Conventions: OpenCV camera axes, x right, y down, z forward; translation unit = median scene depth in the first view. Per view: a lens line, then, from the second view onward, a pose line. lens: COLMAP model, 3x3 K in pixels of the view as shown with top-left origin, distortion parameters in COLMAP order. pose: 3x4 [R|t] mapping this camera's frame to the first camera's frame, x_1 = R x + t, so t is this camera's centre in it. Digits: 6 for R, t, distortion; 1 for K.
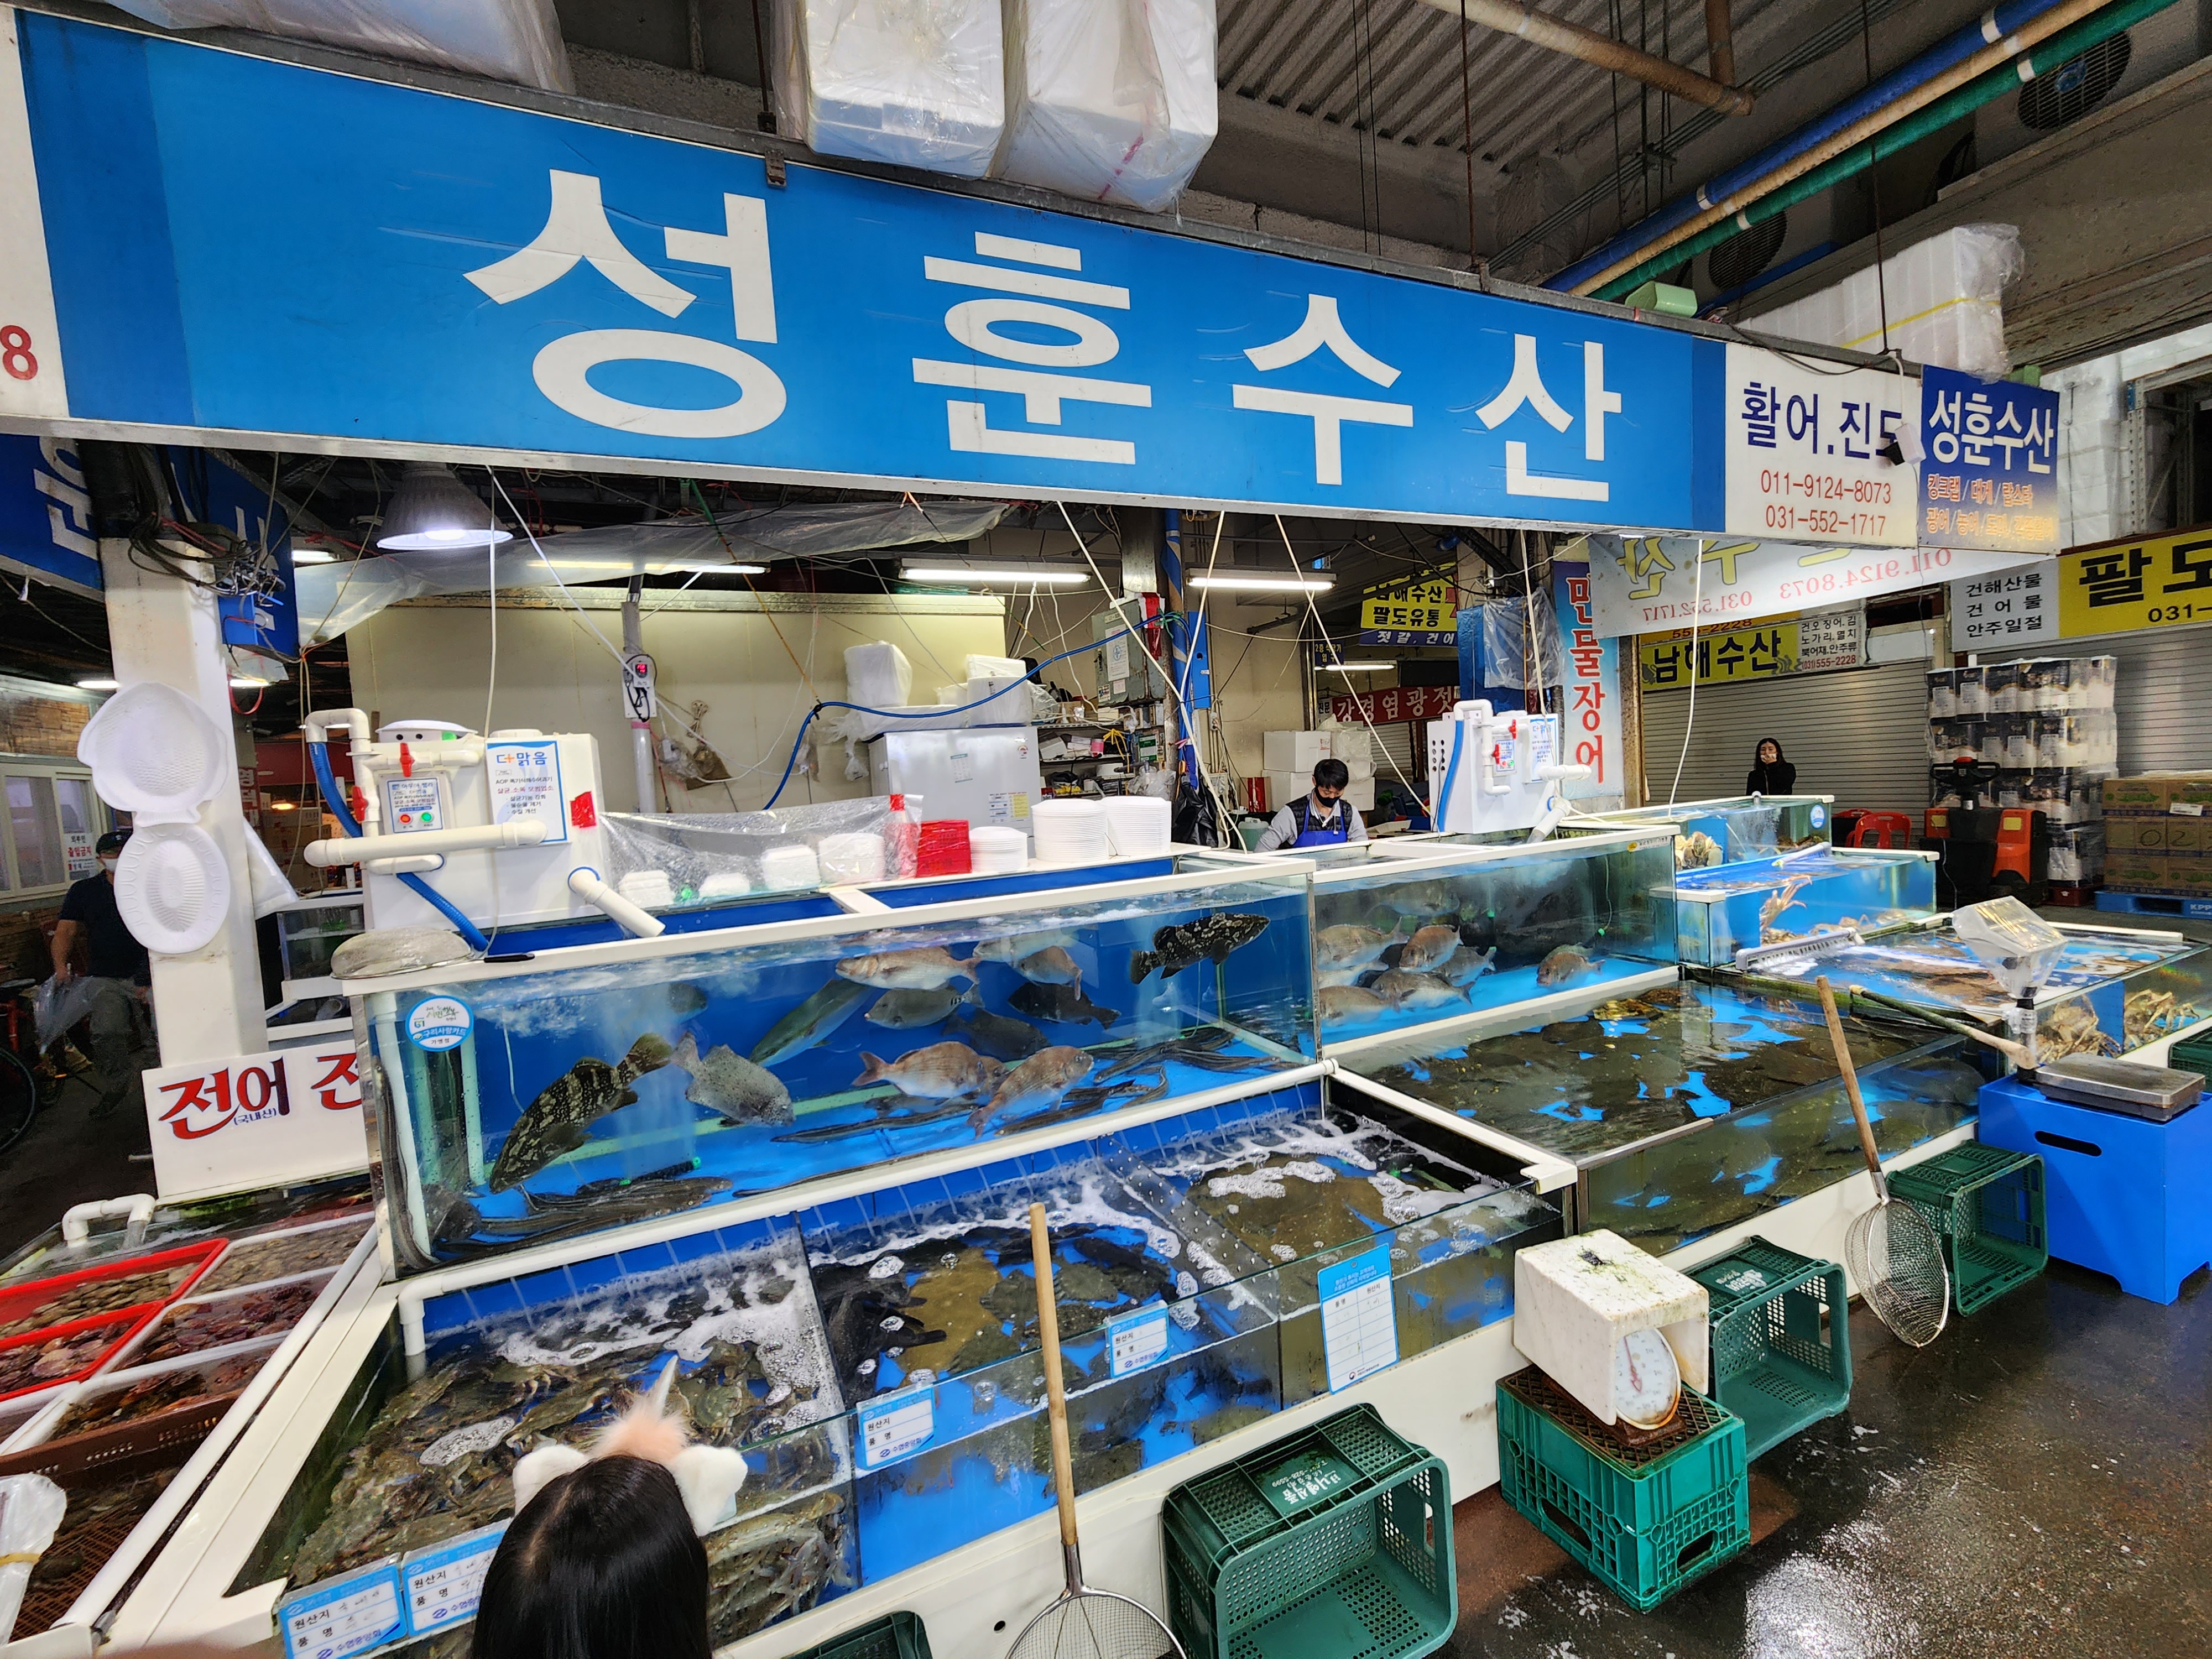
lens RADIAL K [[894.6, 0, 1111.9], [0, 894.6, 818.9], [0, 0, 1]] dist [-0.003760, 0.000846]
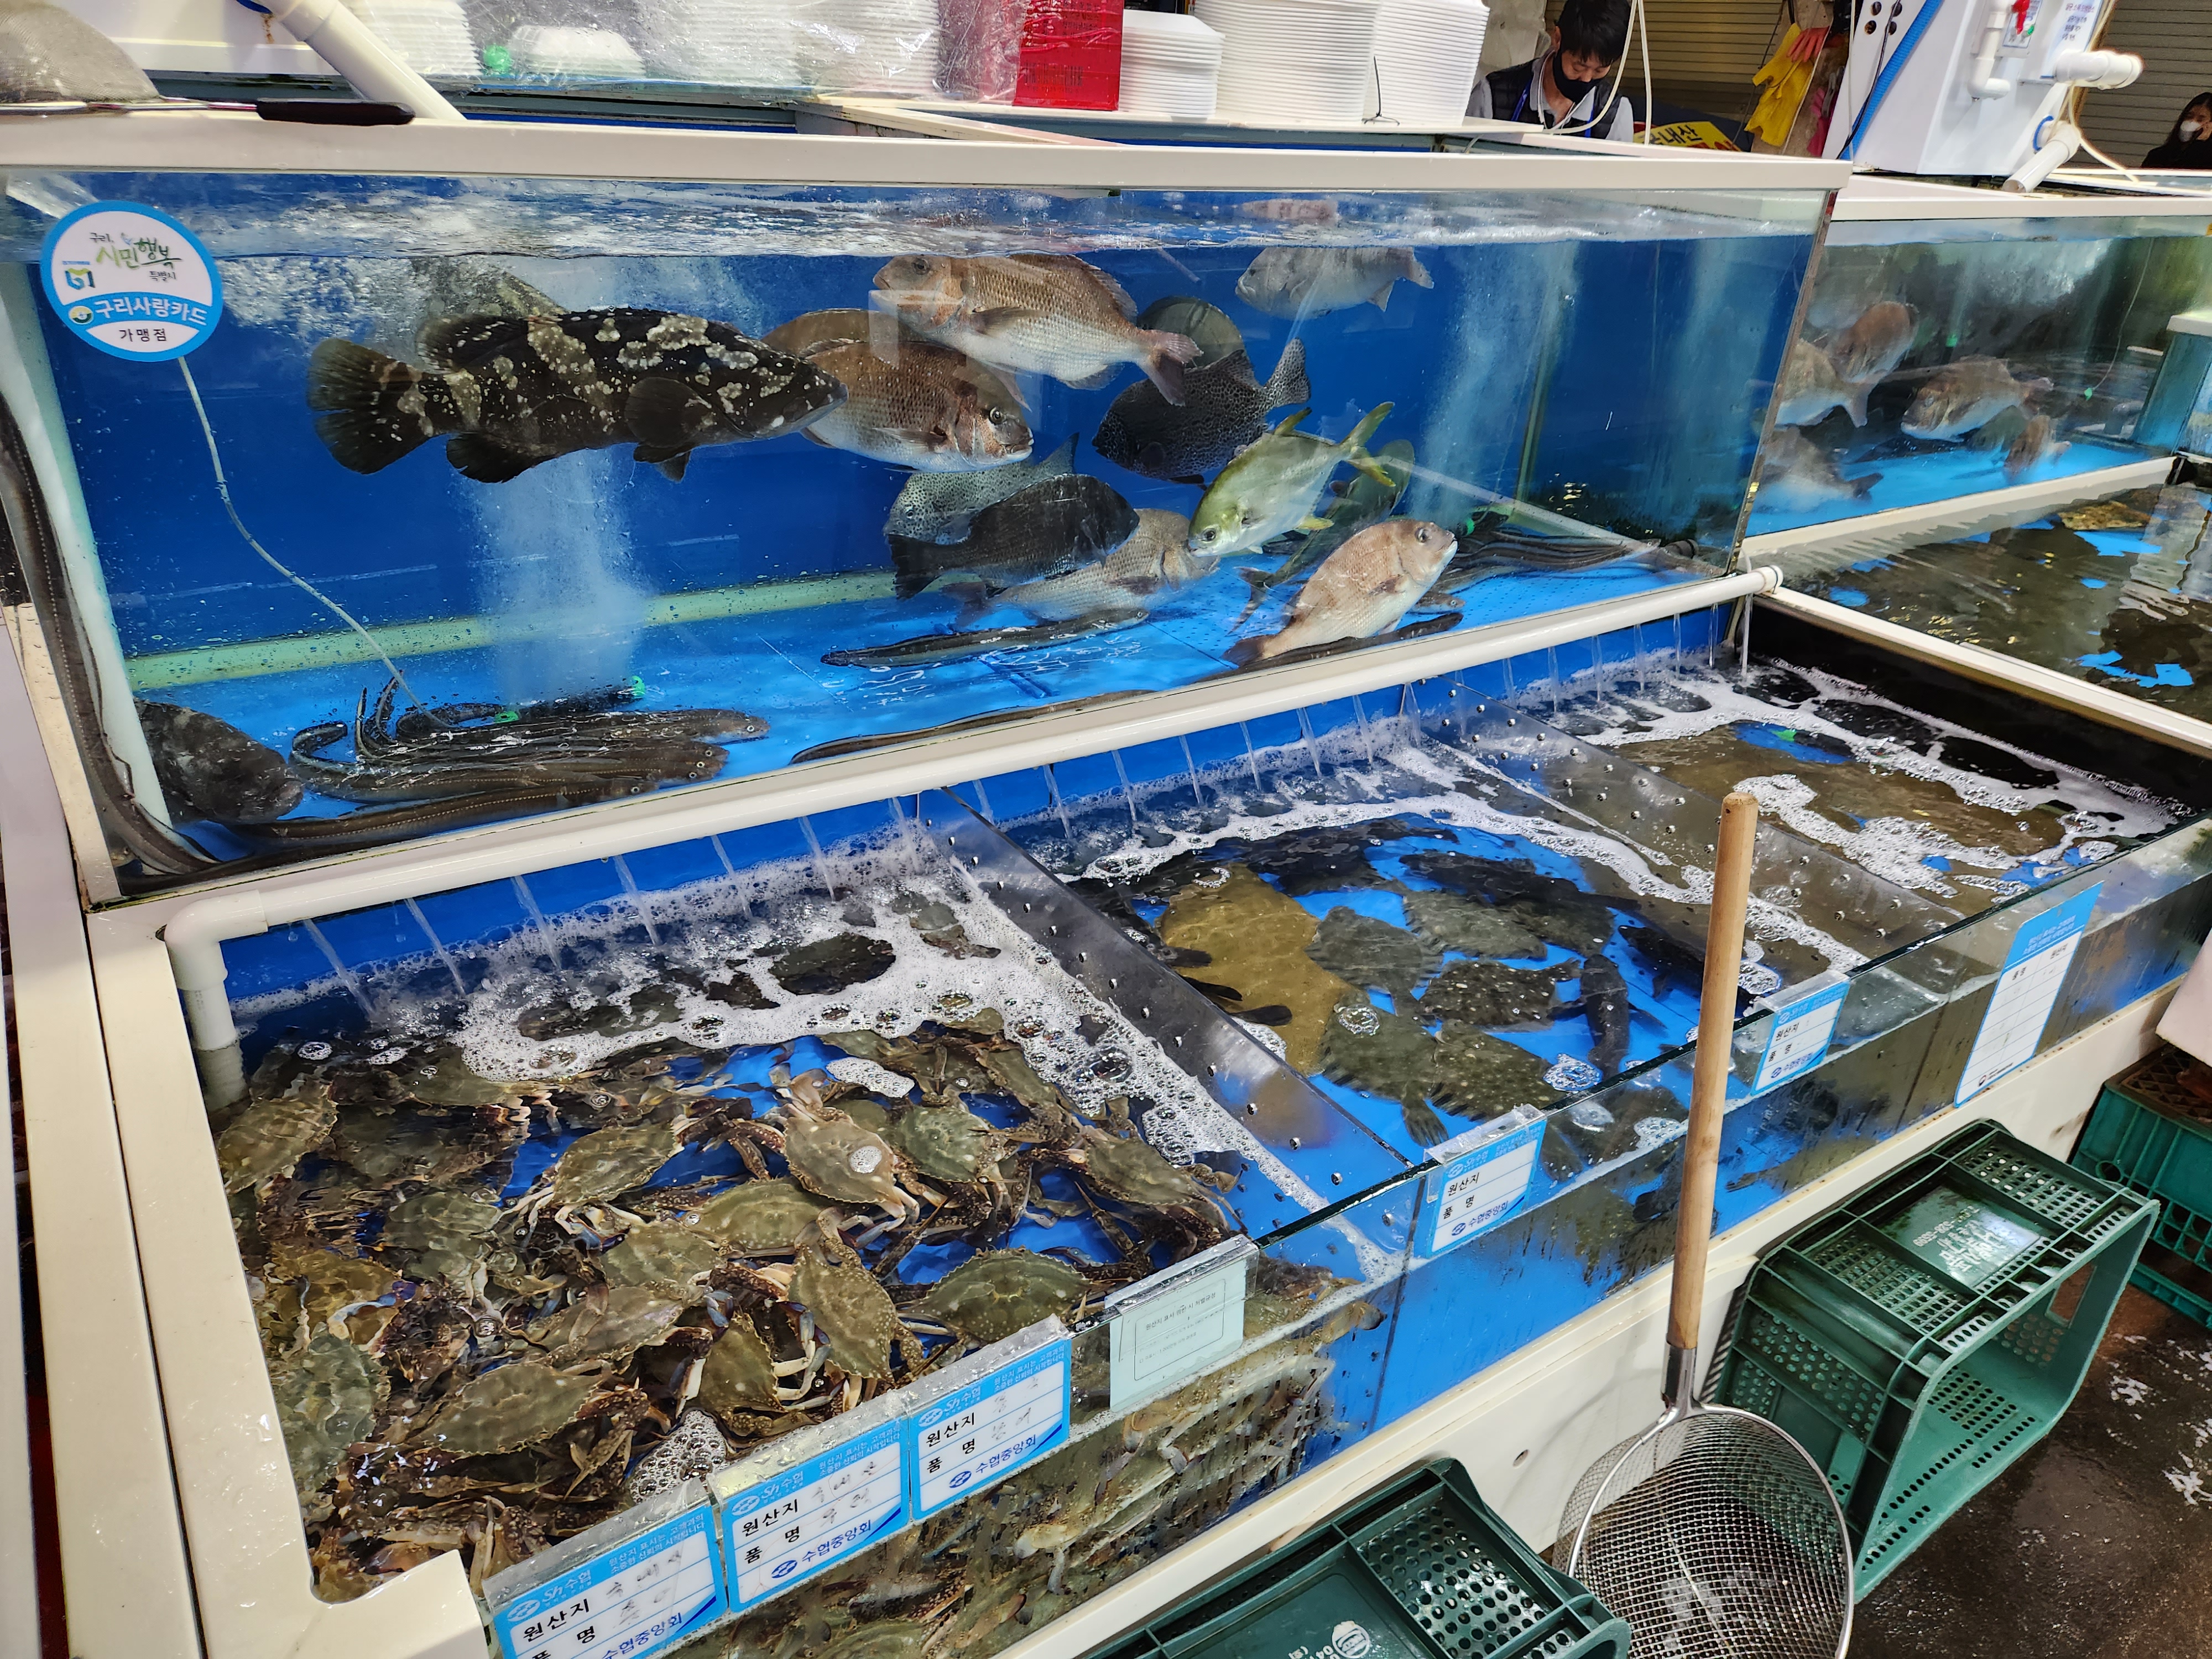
lens RADIAL K [[1465.0, 0, 1099.1], [0, 1465.0, 834.9], [0, 0, 1]] dist [0.050222, -0.036833]
pose [[0.977601, 0.031111, 0.208156, -0.369398], [-0.115515, 0.906051, 0.407097, 0.106061], [-0.175935, -0.422023, 0.889350, 0.218263]]
